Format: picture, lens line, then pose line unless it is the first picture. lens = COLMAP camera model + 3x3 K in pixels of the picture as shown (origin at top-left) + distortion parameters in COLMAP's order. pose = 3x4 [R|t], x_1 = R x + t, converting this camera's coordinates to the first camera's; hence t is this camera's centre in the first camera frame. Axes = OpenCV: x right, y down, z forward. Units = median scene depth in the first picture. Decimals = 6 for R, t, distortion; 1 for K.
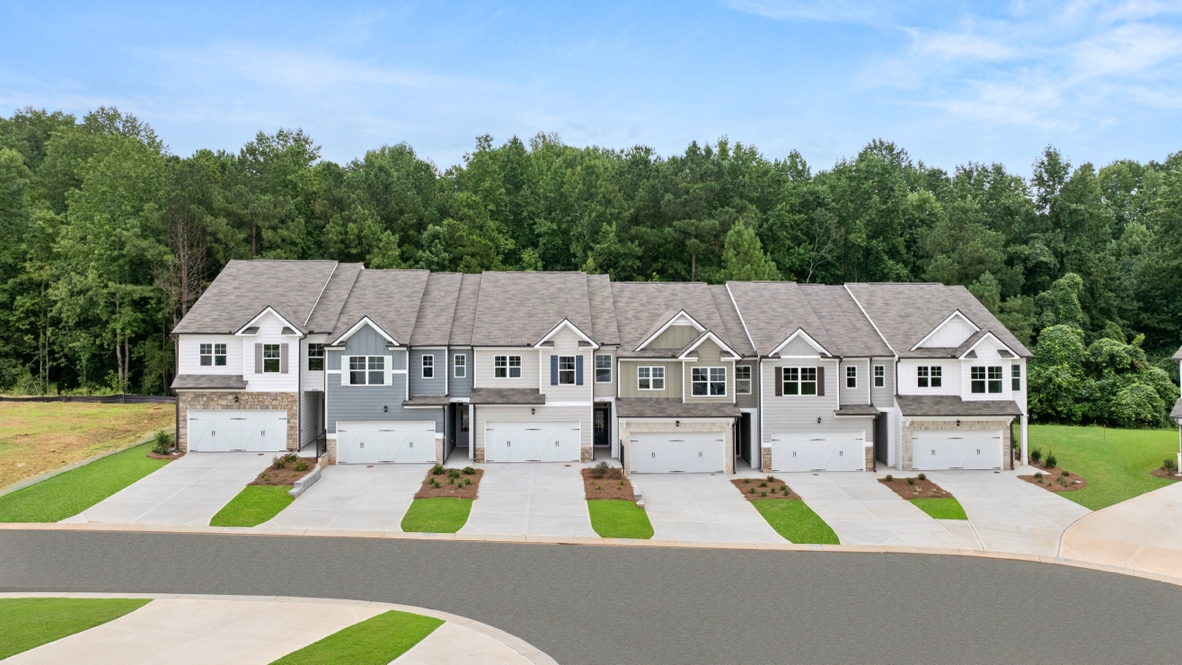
lens RADIAL K [[846.6, 0, 582.4], [0, 846.6, 289.3], [0, 0, 1]] dist [-0.013439, -0.003316]
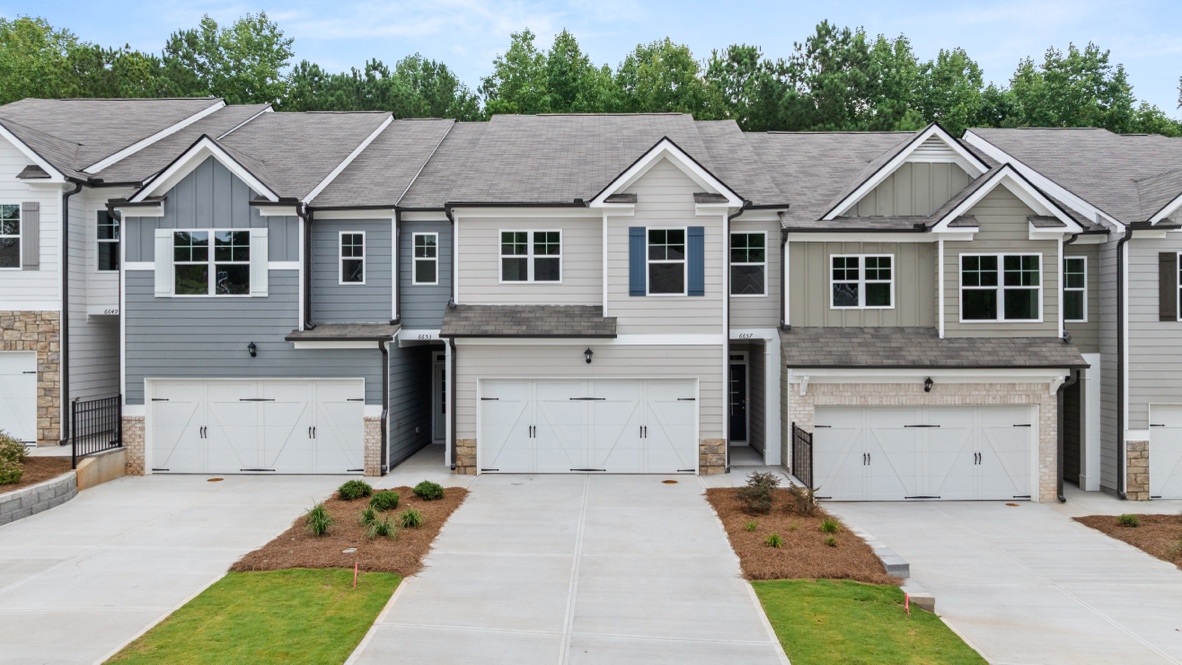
lens RADIAL K [[833.4, 0, 587.5], [0, 833.4, 337.9], [0, 0, 1]] dist [-0.036261, 0.038811]
pose [[0.997883, -0.003103, -0.064954, -0.030986], [0.004524, 0.999753, 0.021739, 0.124469], [0.064870, -0.021987, 0.997651, 0.571267]]
